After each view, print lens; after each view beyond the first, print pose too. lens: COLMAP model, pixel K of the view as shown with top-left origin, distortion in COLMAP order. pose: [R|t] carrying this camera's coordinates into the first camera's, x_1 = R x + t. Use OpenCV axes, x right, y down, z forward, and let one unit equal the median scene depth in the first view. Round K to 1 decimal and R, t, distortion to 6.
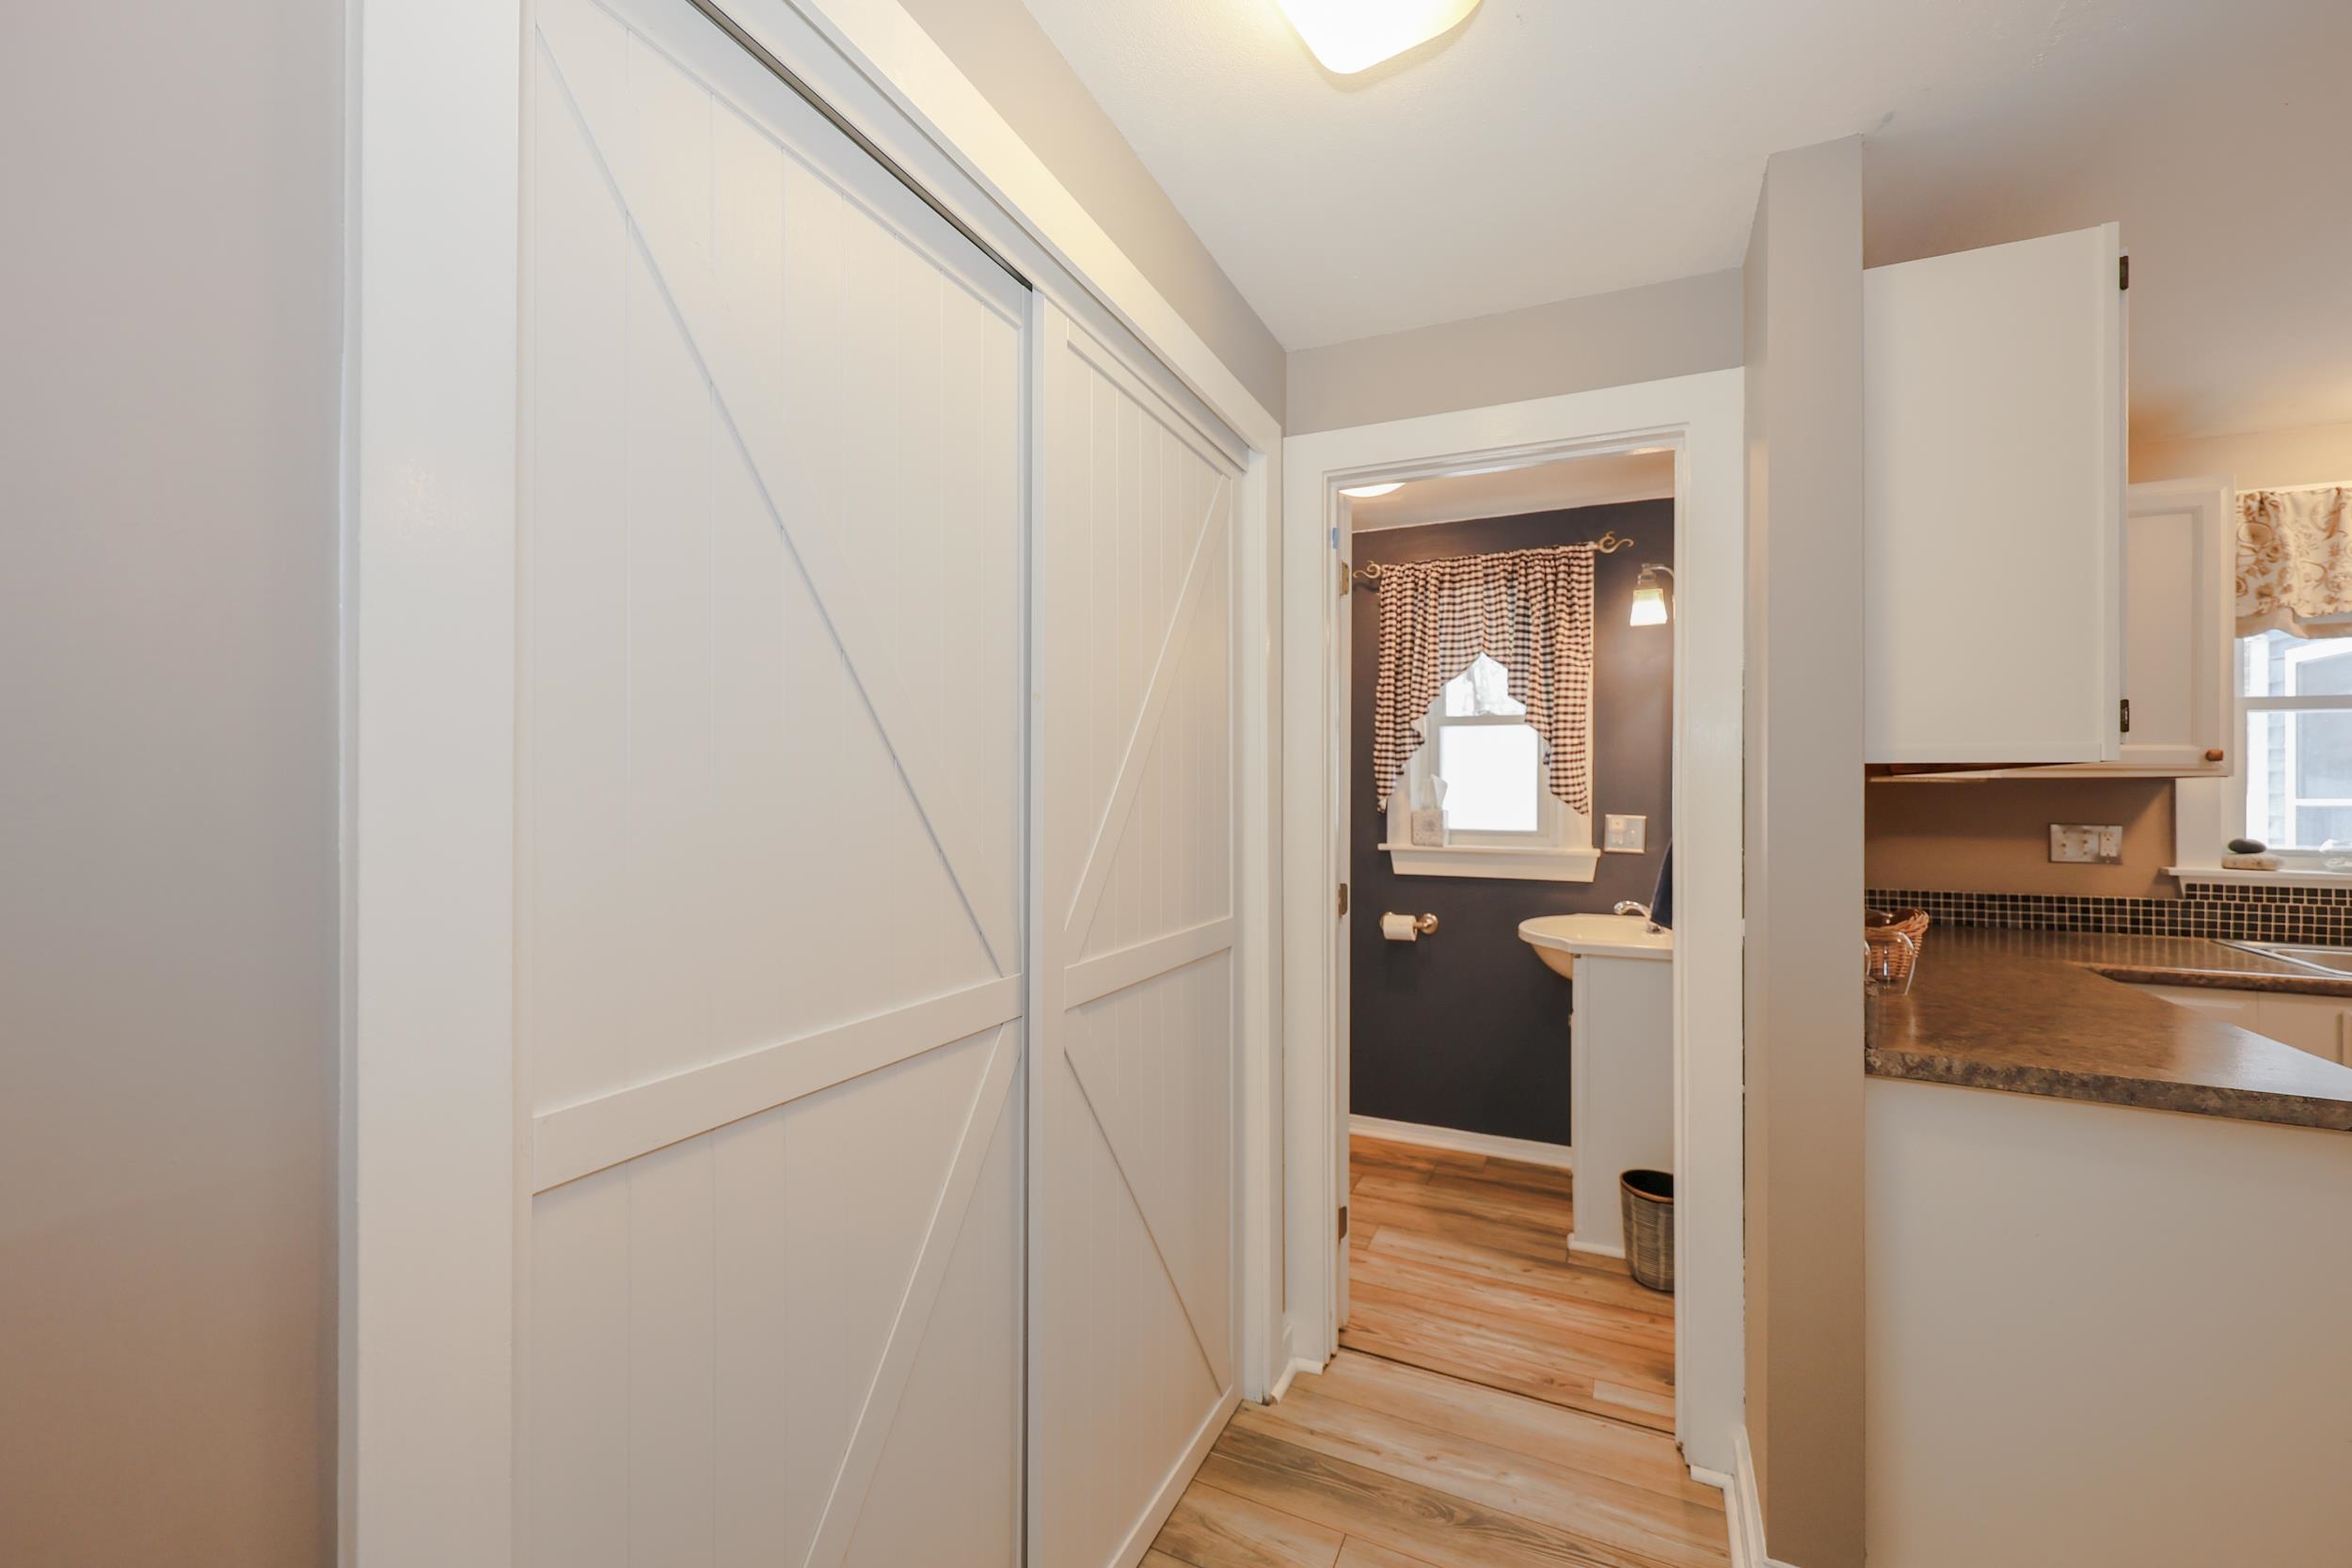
lens RADIAL K [[973.1, 0, 1152.4], [0, 973.1, 784.8], [0, 0, 1]] dist [0.000238, -0.000204]
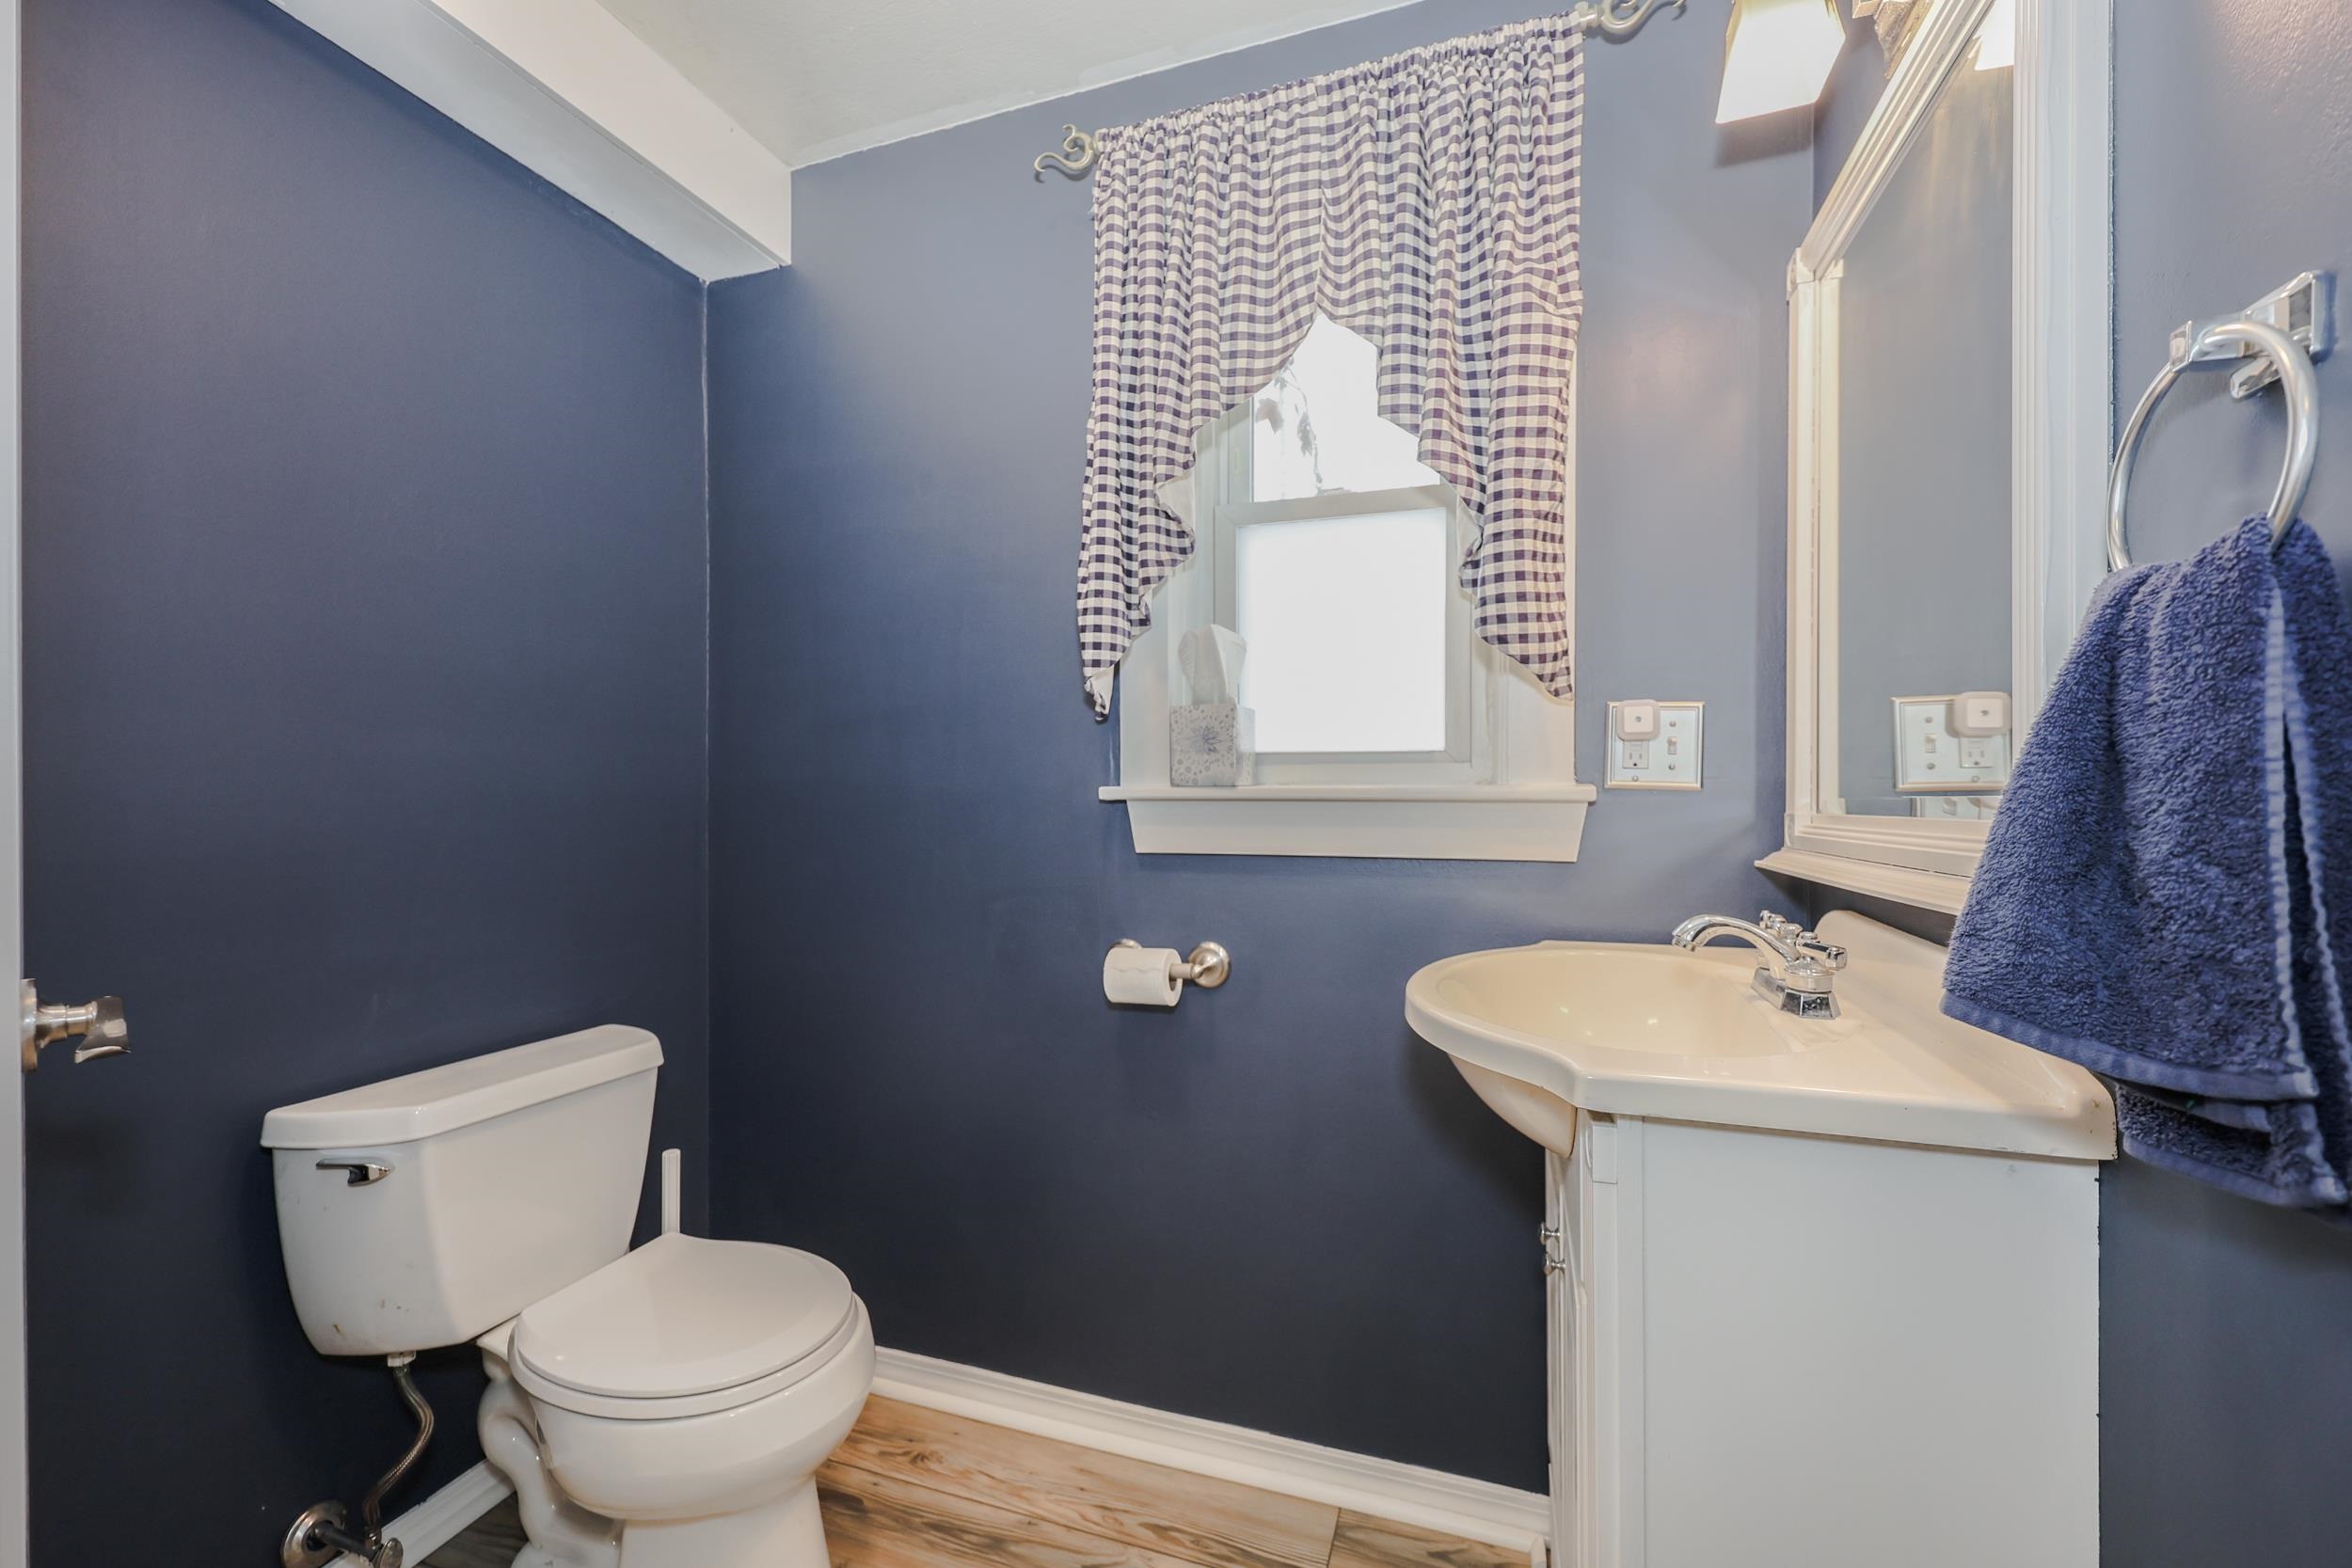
lens RADIAL K [[973.1, 0, 1156.6], [0, 973.1, 791.2], [0, 0, 1]] dist [0.000238, -0.000204]
pose [[0.994524, -0.005206, 0.104375, 0.221599], [0.004797, 0.999980, 0.004172, 0.064296], [-0.104395, -0.003648, 0.994529, 0.583224]]
